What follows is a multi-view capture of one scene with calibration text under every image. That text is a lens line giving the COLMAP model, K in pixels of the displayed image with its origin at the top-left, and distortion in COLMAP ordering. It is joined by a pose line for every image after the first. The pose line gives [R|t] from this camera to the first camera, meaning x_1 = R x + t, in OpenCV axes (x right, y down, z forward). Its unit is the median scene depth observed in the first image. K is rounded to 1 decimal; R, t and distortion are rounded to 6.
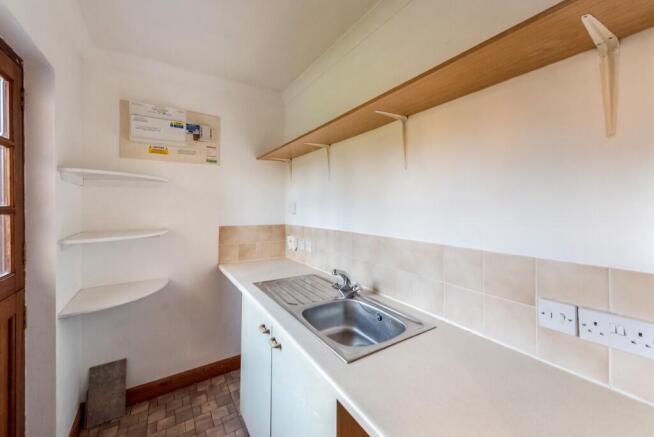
lens RADIAL K [[256.8, 0, 327.1], [0, 256.8, 207.4], [0, 0, 1]] dist [0.000126, -0.000024]
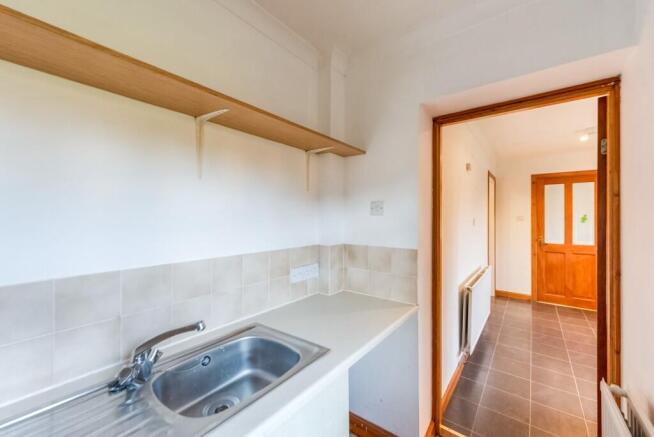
lens RADIAL K [[260.4, 0, 330.3], [0, 260.4, 220.5], [0, 0, 1]] dist [0.000101, -0.000119]
pose [[-0.362947, -0.009715, 0.931759, -0.789343], [0.005182, 0.999909, 0.012444, -0.019774], [-0.931795, 0.009345, -0.362864, 1.066635]]
